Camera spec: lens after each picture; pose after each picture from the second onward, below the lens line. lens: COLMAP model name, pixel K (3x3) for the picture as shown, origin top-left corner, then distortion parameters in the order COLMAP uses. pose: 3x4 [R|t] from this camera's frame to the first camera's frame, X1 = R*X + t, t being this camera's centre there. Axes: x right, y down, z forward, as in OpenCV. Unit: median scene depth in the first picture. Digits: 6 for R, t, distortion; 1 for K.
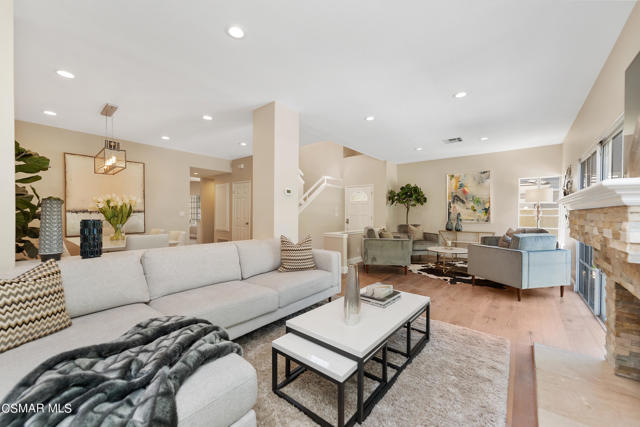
lens RADIAL K [[249.5, 0, 318.8], [0, 249.5, 217.3], [0, 0, 1]] dist [-0.000211, -0.001387]
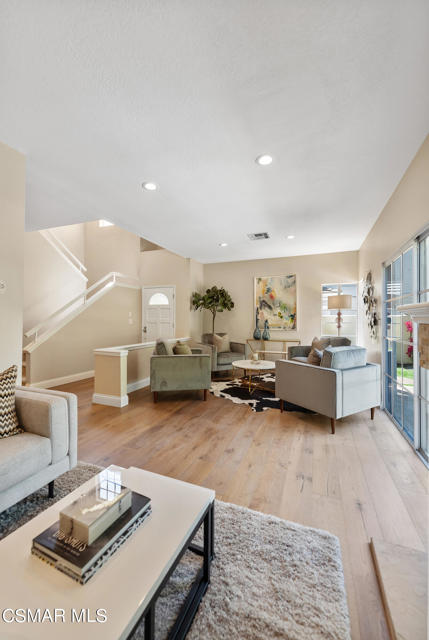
lens RADIAL K [[249.5, 0, 214.8], [0, 249.5, 317.2], [0, 0, 1]] dist [-0.000211, -0.001387]
pose [[0.954744, 0.002807, 0.297417, 0.136603], [0.002446, 0.999848, -0.017289, -0.014413], [-0.297420, 0.017234, 0.954591, 0.229595]]
